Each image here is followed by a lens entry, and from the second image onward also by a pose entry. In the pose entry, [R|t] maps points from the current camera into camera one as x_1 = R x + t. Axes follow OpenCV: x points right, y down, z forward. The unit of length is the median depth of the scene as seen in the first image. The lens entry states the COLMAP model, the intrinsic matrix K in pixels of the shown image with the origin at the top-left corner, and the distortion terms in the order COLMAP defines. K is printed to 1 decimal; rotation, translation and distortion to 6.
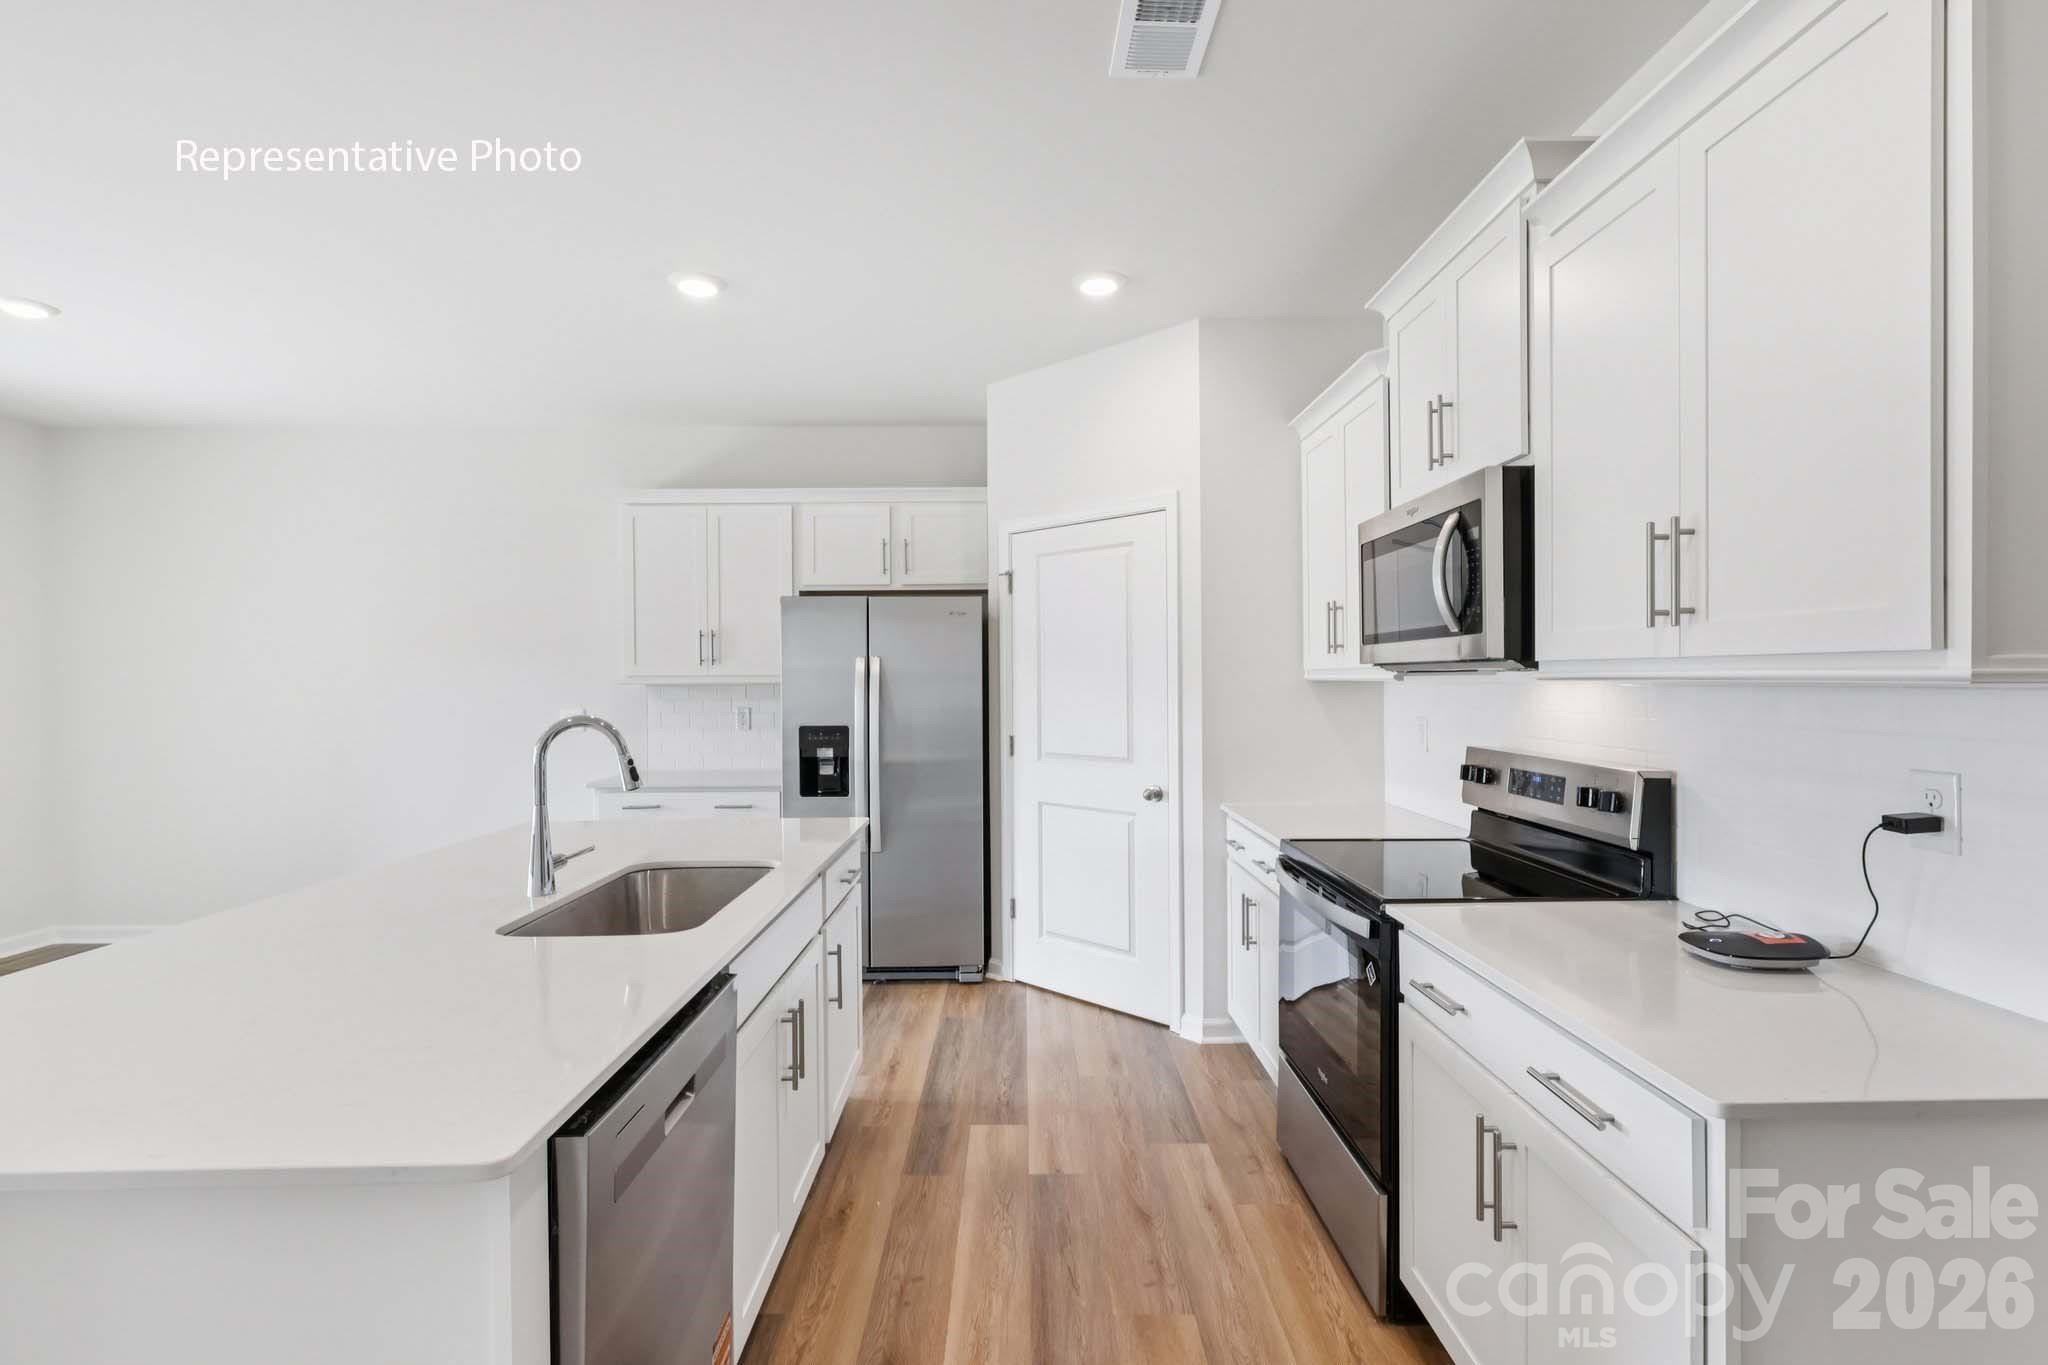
lens RADIAL K [[948.0, 0, 1026.2], [0, 948.0, 681.4], [0, 0, 1]] dist [0.000234, 0.000204]
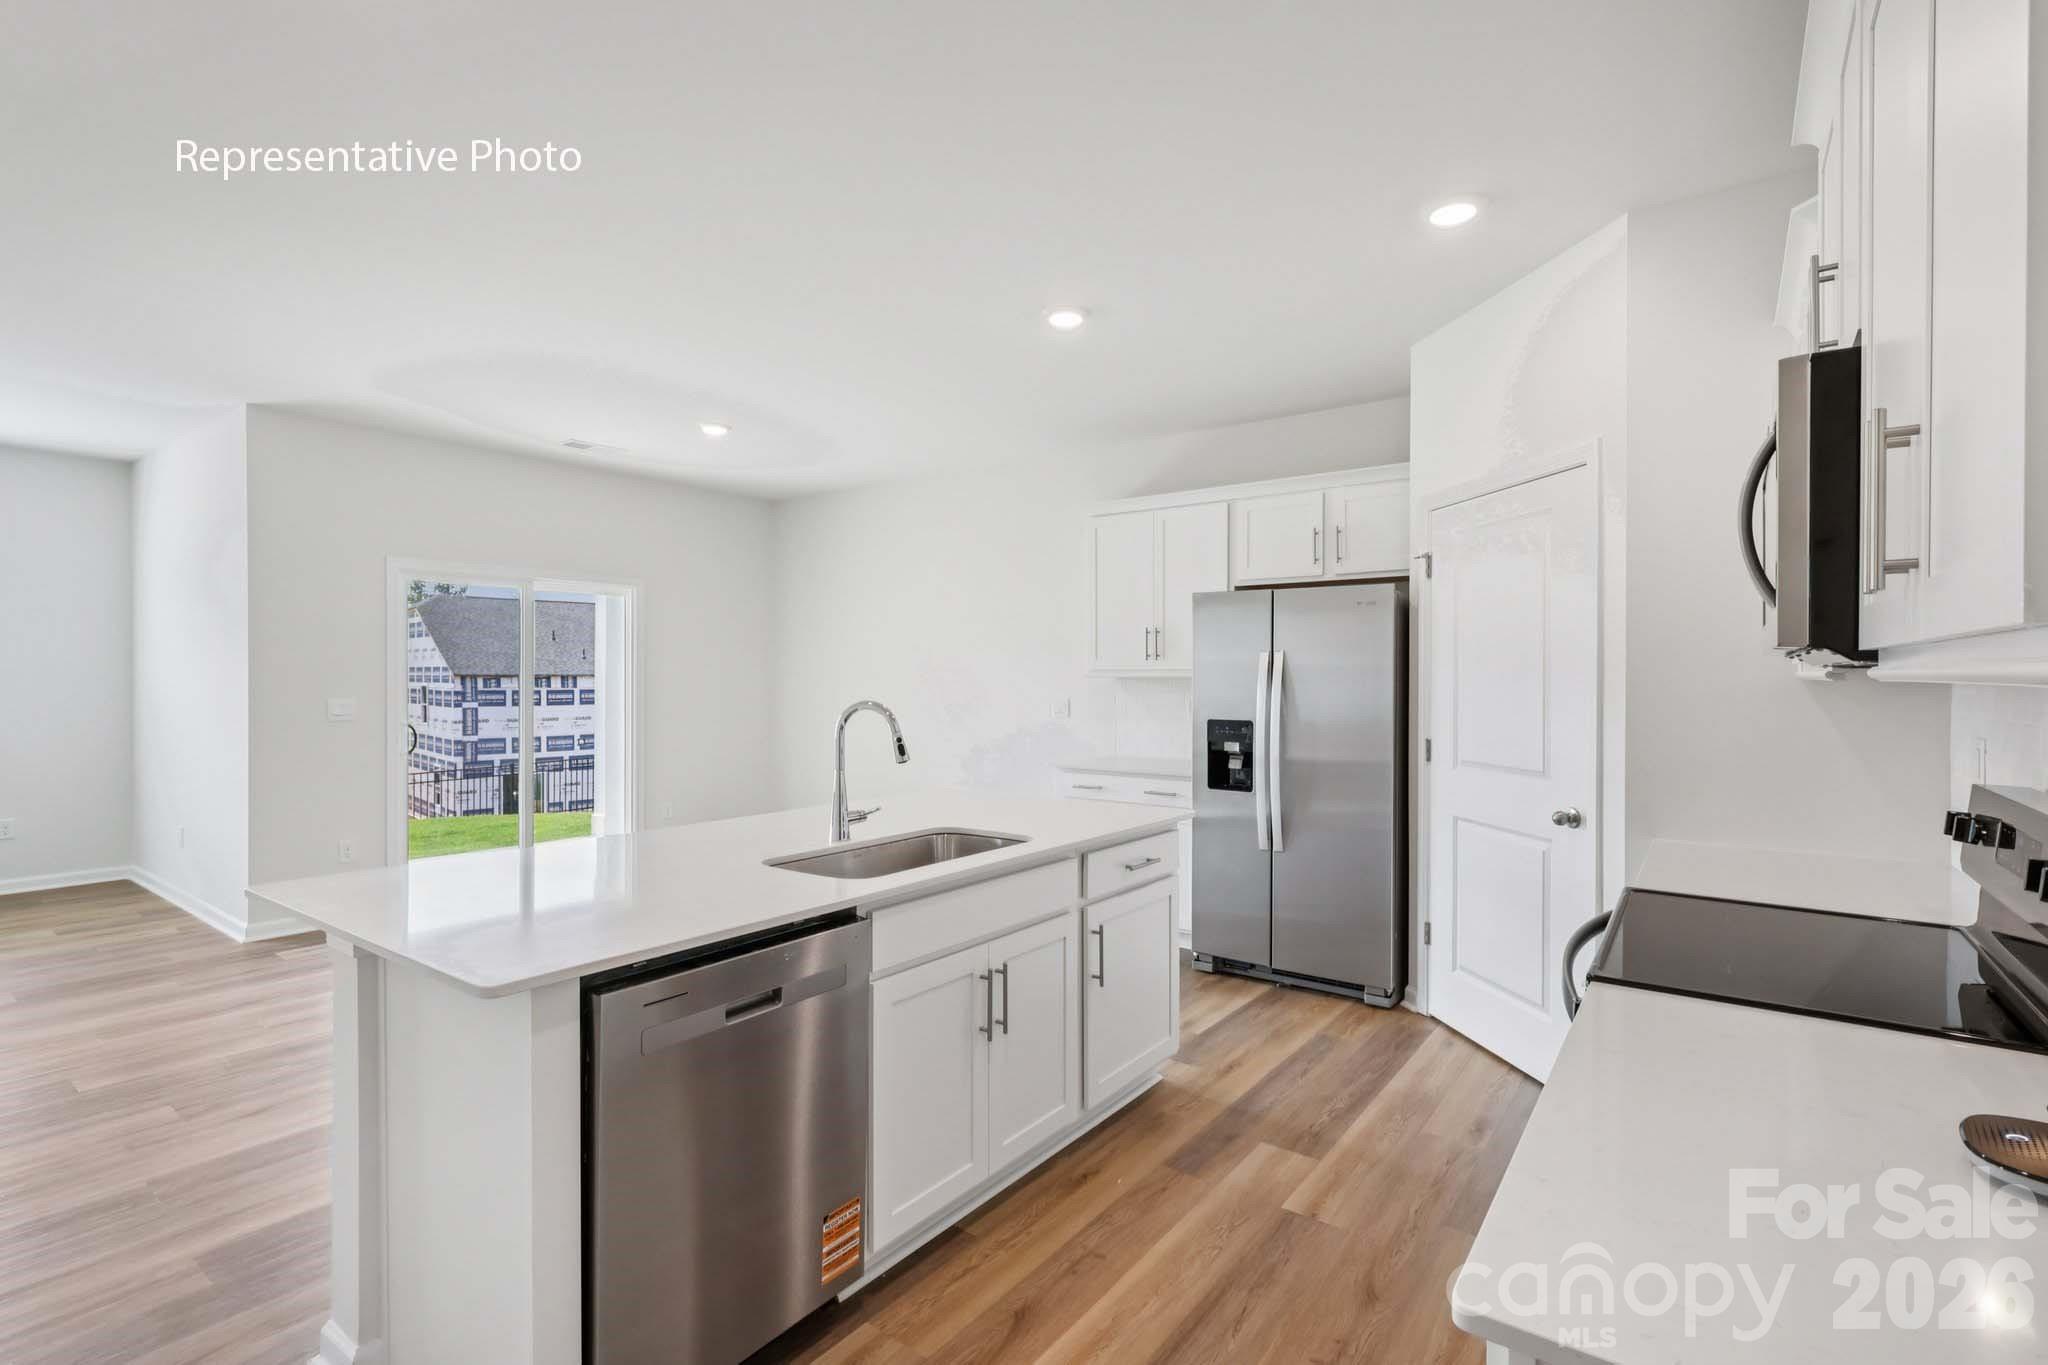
lens RADIAL K [[945.2, 0, 1028.7], [0, 945.2, 678.5], [0, 0, 1]] dist [-0.003748, -0.000214]
pose [[0.795072, 0.009849, -0.606435, 0.228138], [-0.008876, 0.999950, 0.004604, 0.000174], [0.606450, 0.001722, 0.795120, 0.072586]]
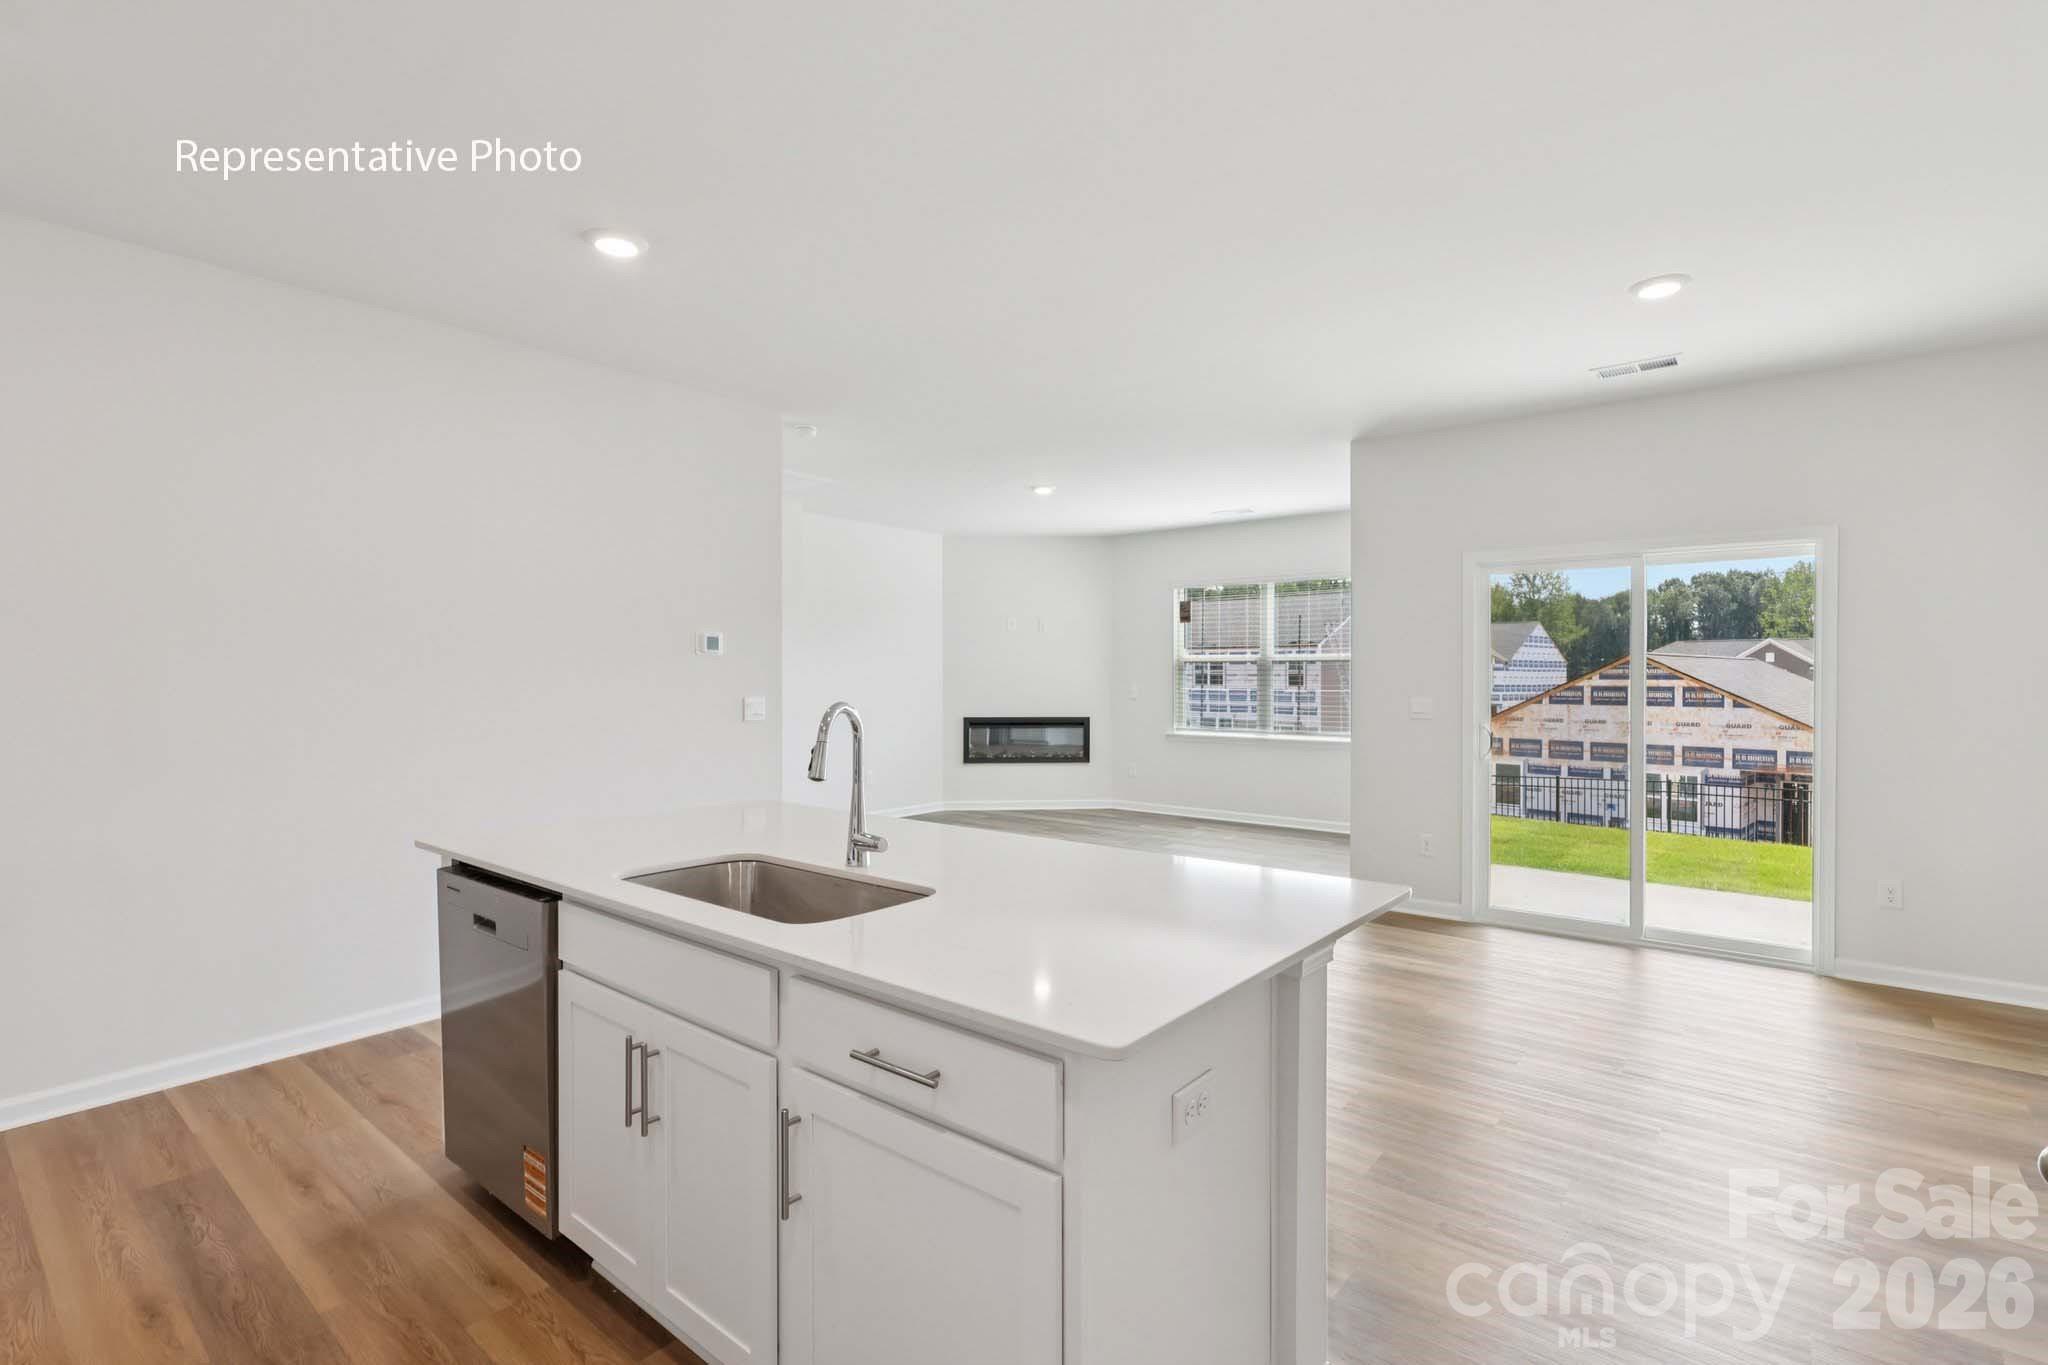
lens RADIAL K [[948.0, 0, 1026.2], [0, 948.0, 681.4], [0, 0, 1]] dist [0.000234, 0.000204]
pose [[-0.643381, 0.020387, -0.765275, 0.093767], [0.009922, 0.999783, 0.018293, -0.001612], [0.765482, 0.004176, -0.643444, 0.928073]]
